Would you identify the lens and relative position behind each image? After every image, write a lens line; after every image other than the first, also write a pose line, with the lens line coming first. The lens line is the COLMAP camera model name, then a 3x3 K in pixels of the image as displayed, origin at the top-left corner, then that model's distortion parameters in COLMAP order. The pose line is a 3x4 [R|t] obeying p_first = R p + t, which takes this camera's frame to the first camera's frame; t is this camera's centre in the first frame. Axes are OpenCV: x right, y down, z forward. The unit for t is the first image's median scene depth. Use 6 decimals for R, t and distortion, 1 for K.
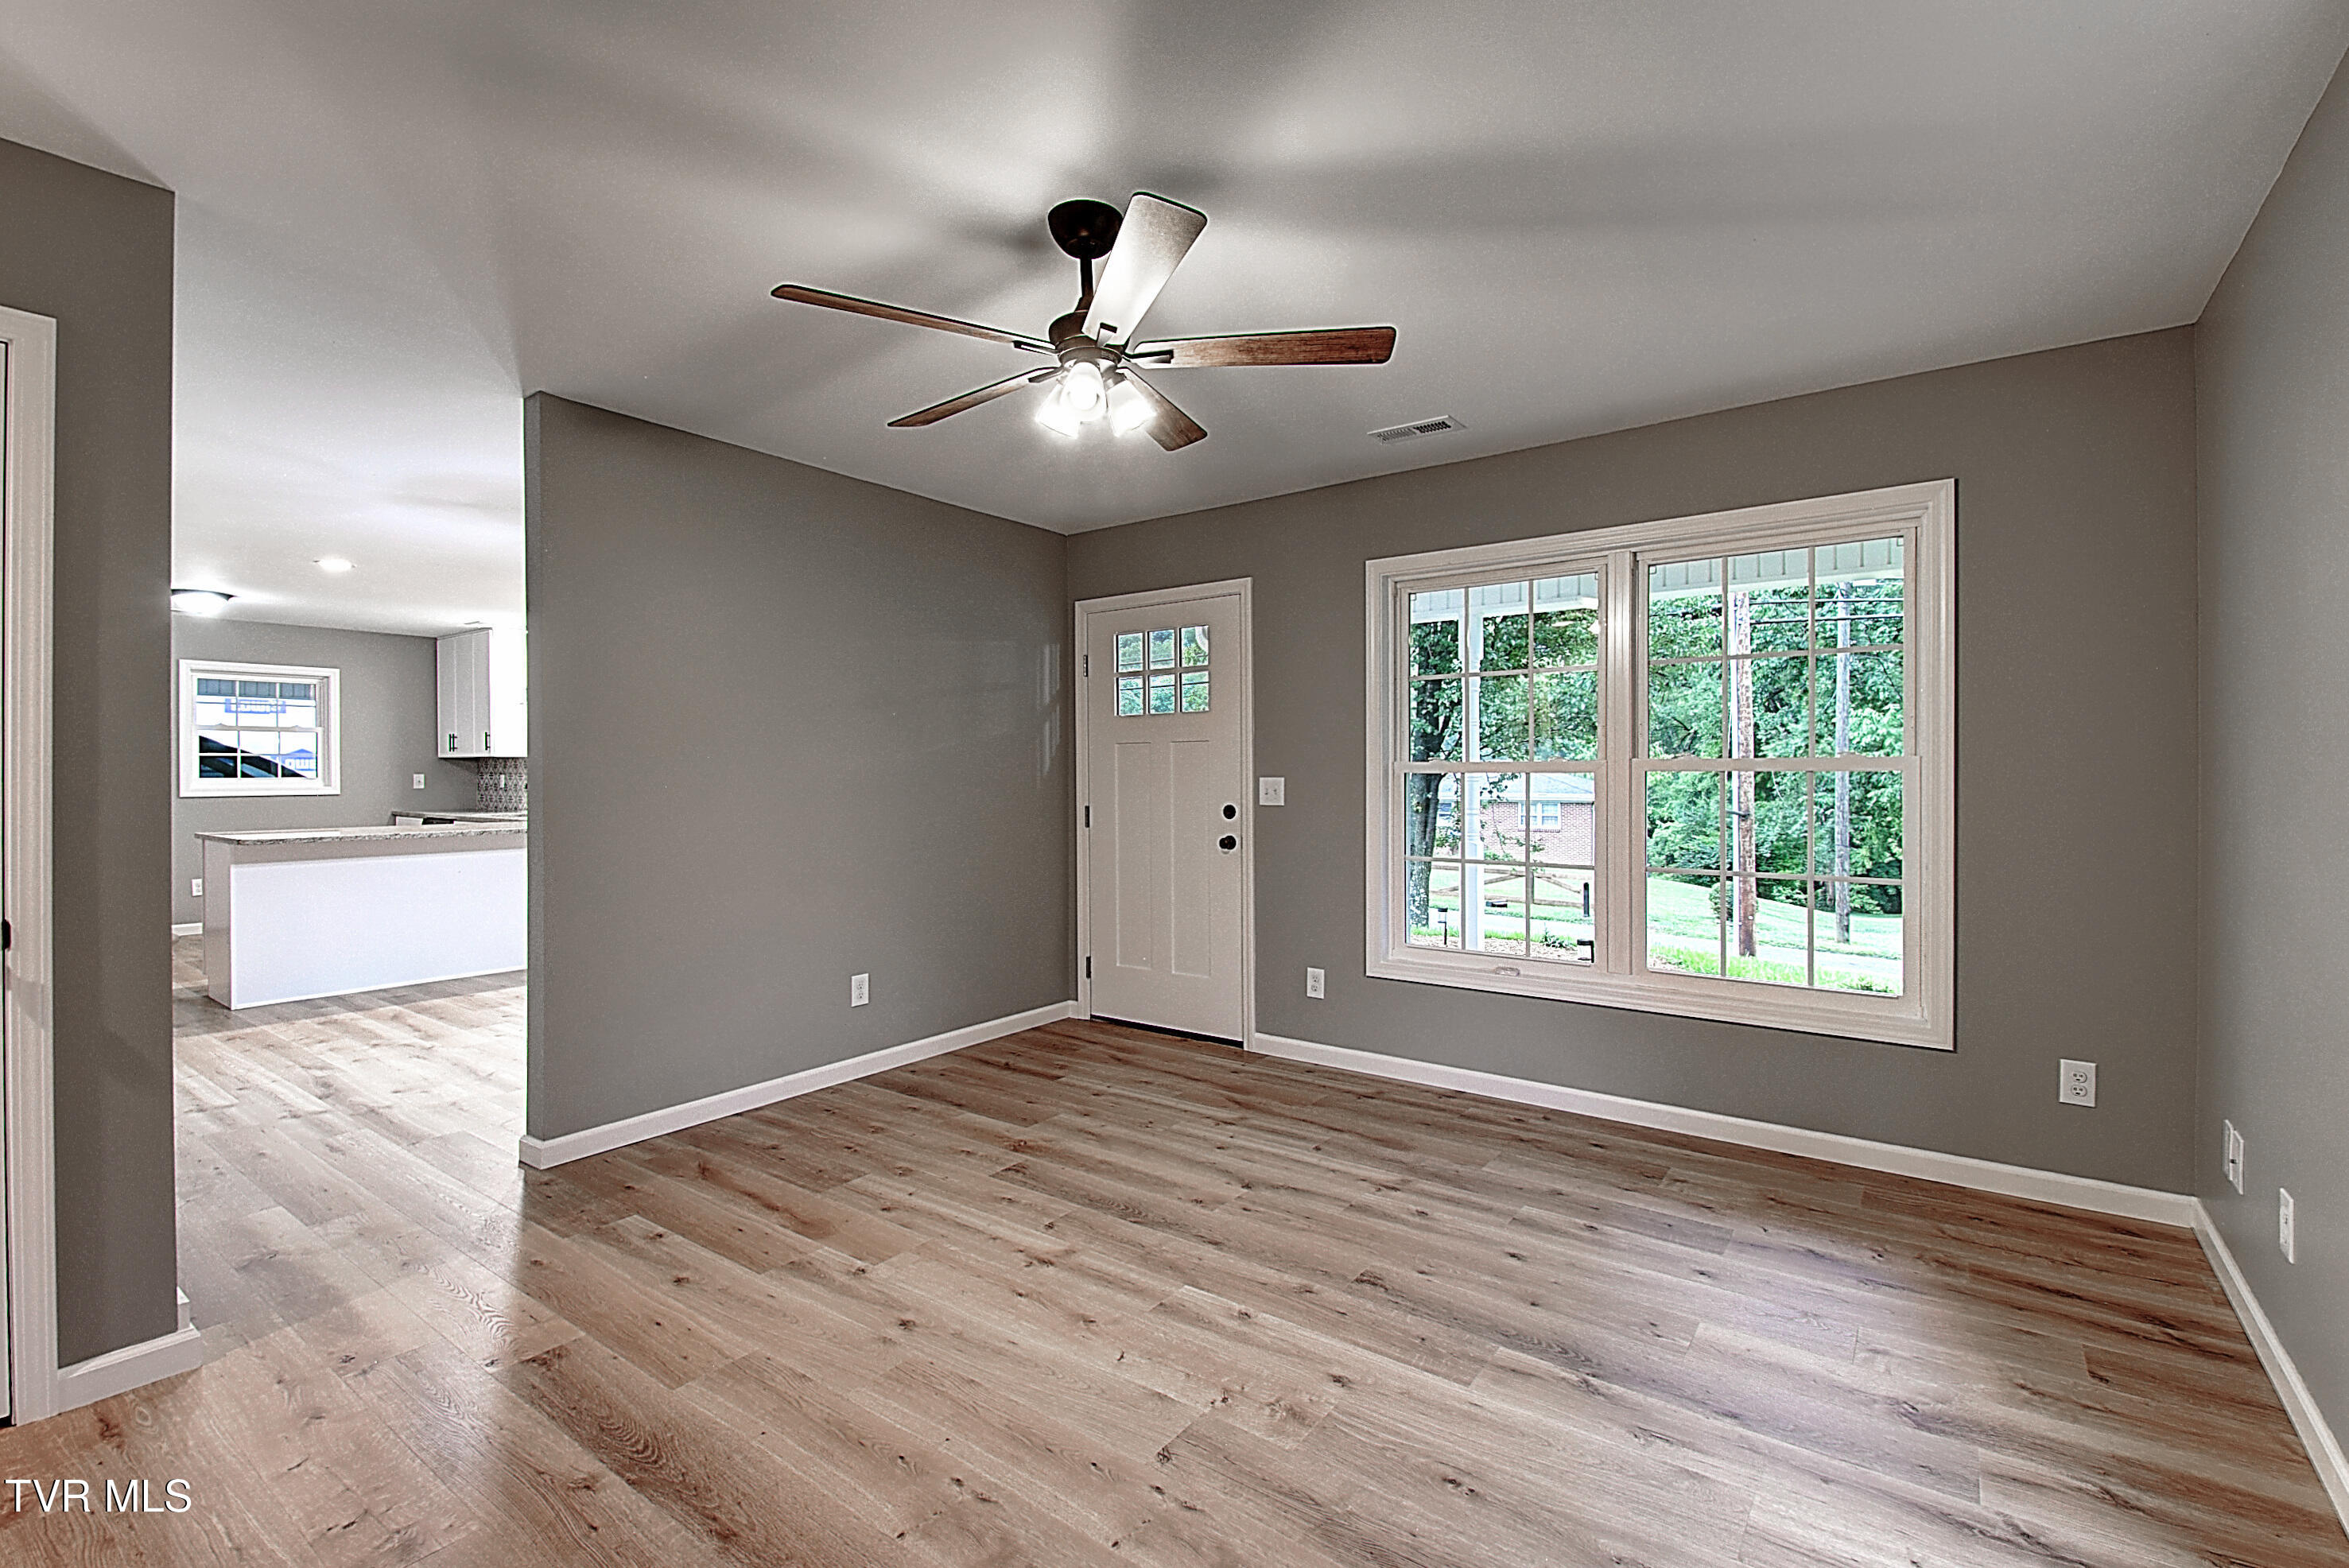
lens RADIAL K [[1026.1, 0, 1161.1], [0, 1026.1, 785.4], [0, 0, 1]] dist [0.042905, -0.026853]
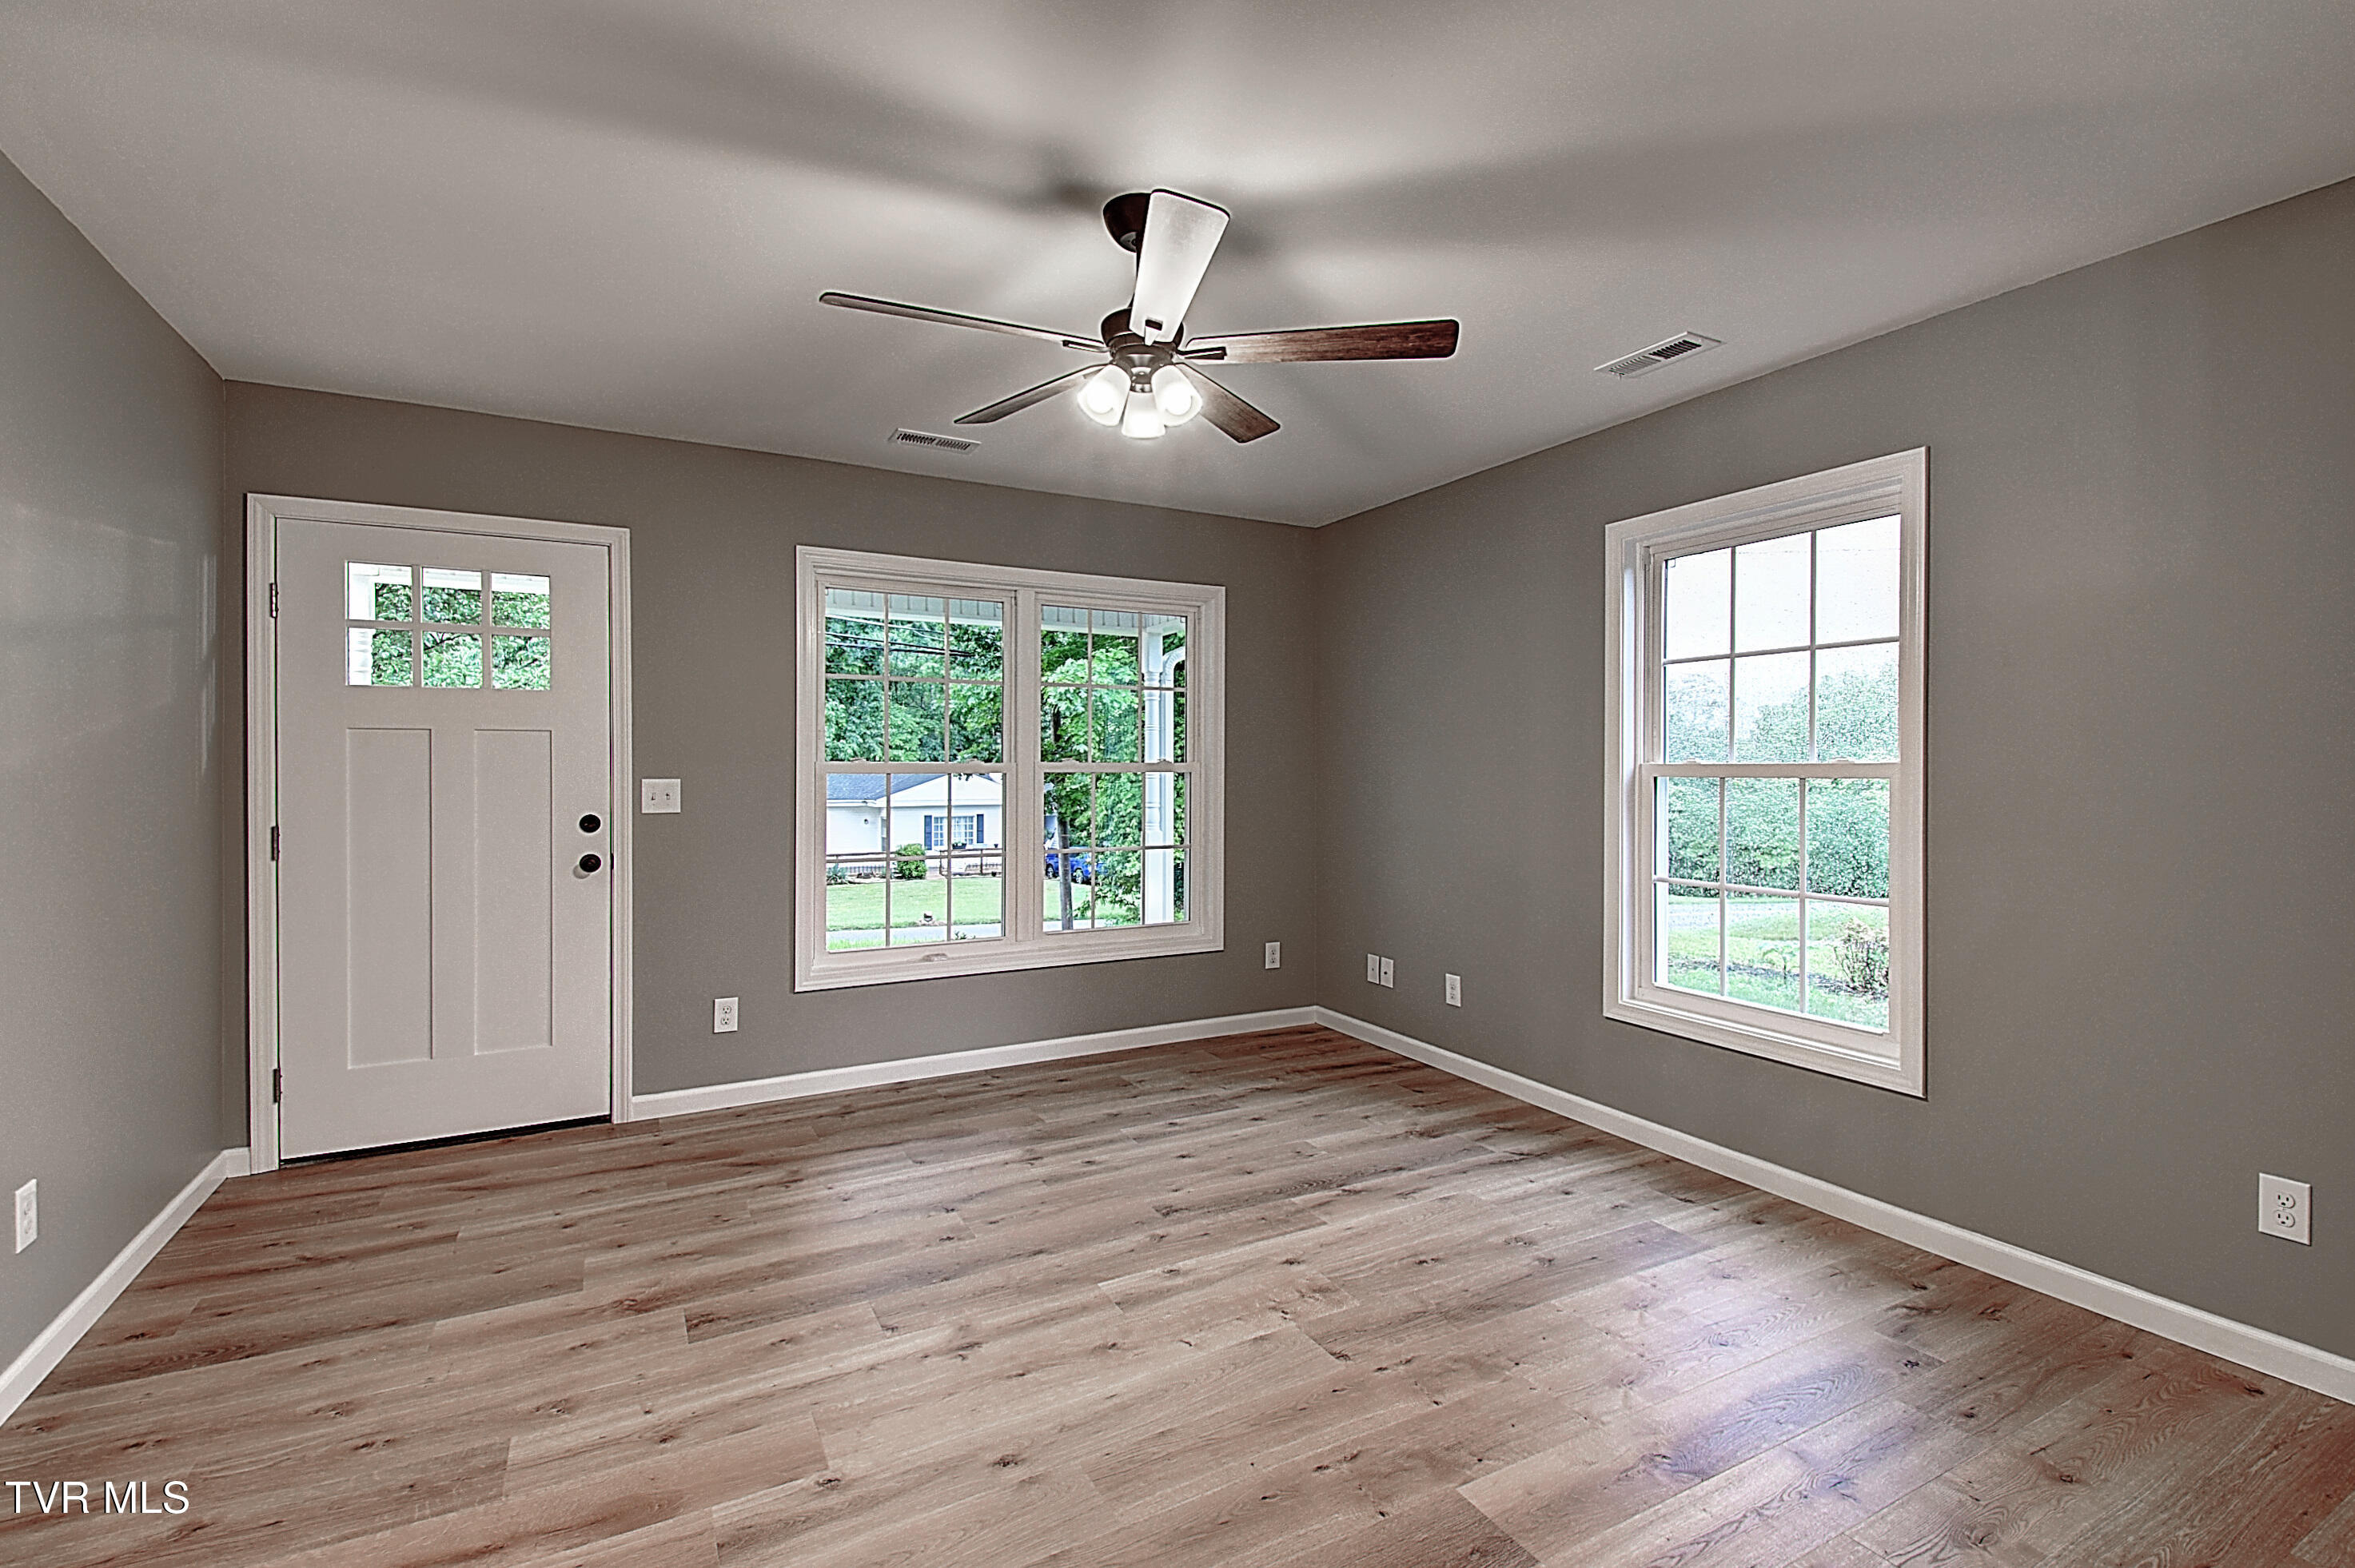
lens RADIAL K [[1030.8, 0, 1177.5], [0, 1030.8, 784.0], [0, 0, 1]] dist [0.045638, -0.029856]
pose [[0.428343, -0.009188, 0.903569, -0.656033], [0.009062, 0.999942, 0.005872, -0.006755], [-0.903571, 0.005673, 0.428402, 0.379571]]
